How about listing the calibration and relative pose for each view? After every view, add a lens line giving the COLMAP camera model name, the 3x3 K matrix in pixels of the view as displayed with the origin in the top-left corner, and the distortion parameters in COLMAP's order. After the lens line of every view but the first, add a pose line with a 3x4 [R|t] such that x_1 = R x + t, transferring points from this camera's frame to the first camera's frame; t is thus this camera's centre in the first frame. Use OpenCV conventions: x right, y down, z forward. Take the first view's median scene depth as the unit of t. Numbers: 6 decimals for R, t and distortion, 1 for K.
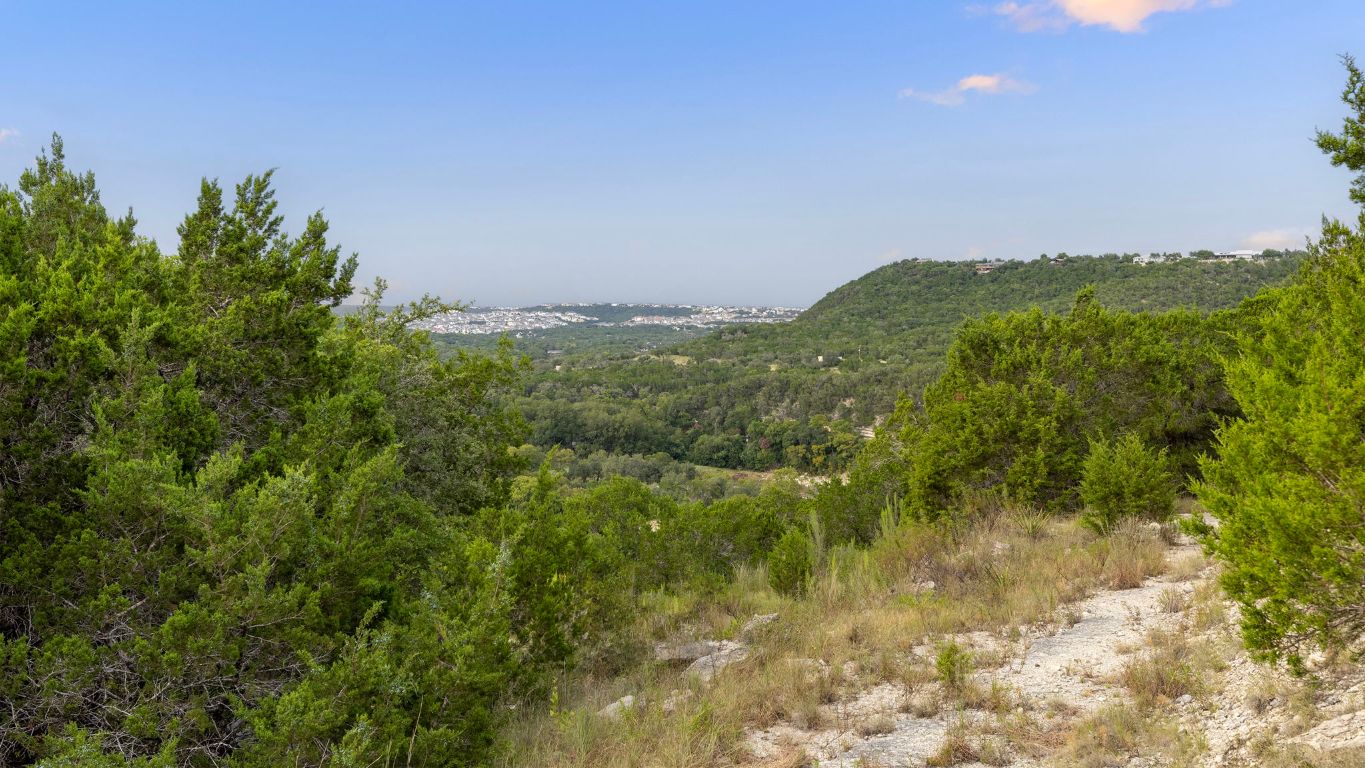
lens RADIAL K [[1331.5, 0, 683.4], [0, 1331.5, 303.0], [0, 0, 1]] dist [-0.000515, 0.012367]
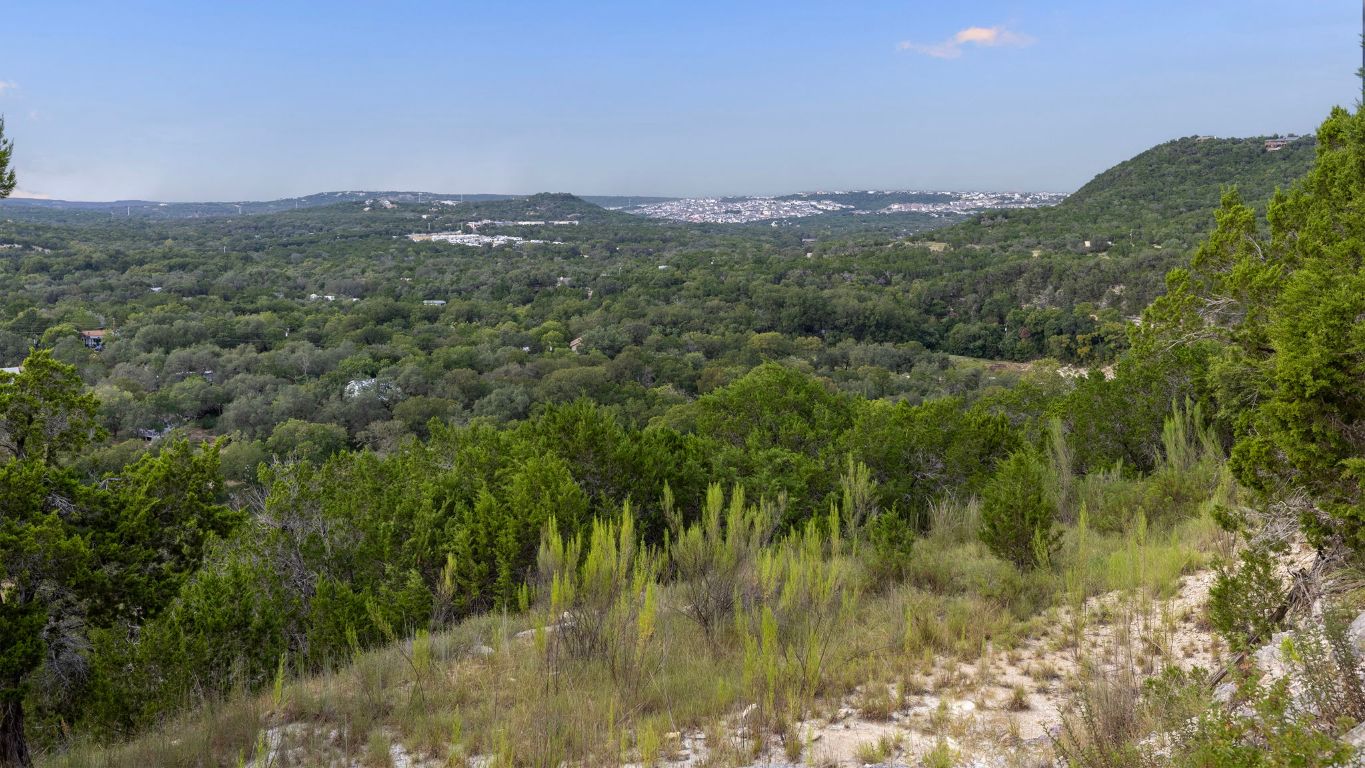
lens RADIAL K [[1331.5, 0, 683.4], [0, 1331.5, 303.0], [0, 0, 1]] dist [-0.000515, 0.012367]
pose [[0.981509, 0.002242, -0.191403, 0.003501], [0.013640, 0.996570, 0.081620, 0.003501], [0.190929, -0.082722, 0.978112, 0.027024]]
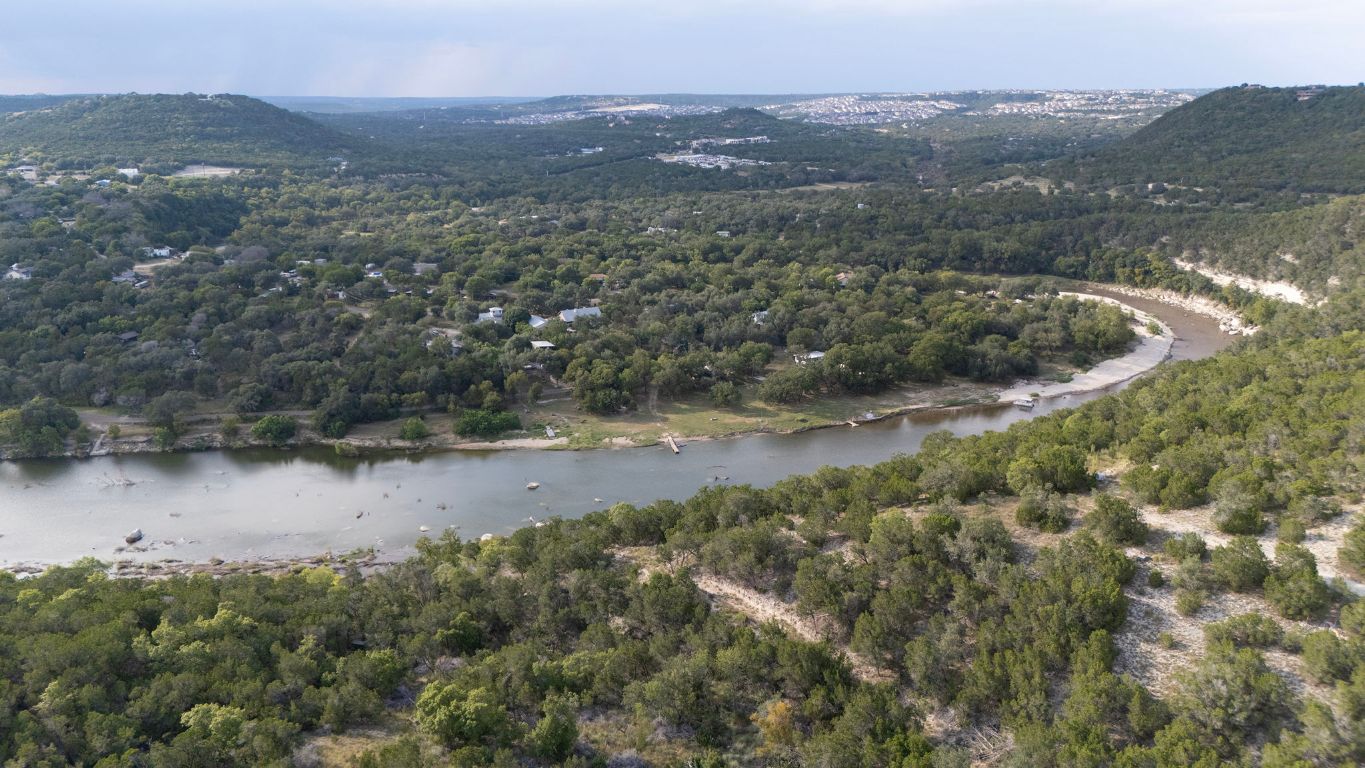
lens RADIAL K [[1025.4, 0, 682.5], [0, 1025.4, 384.0], [0, 0, 1]] dist [0.083137, -0.061760]
pose [[0.950875, 0.058775, -0.303944, -0.026446], [0.031190, 0.958627, 0.282952, -0.109156], [0.307999, -0.278532, 0.909701, -0.276757]]
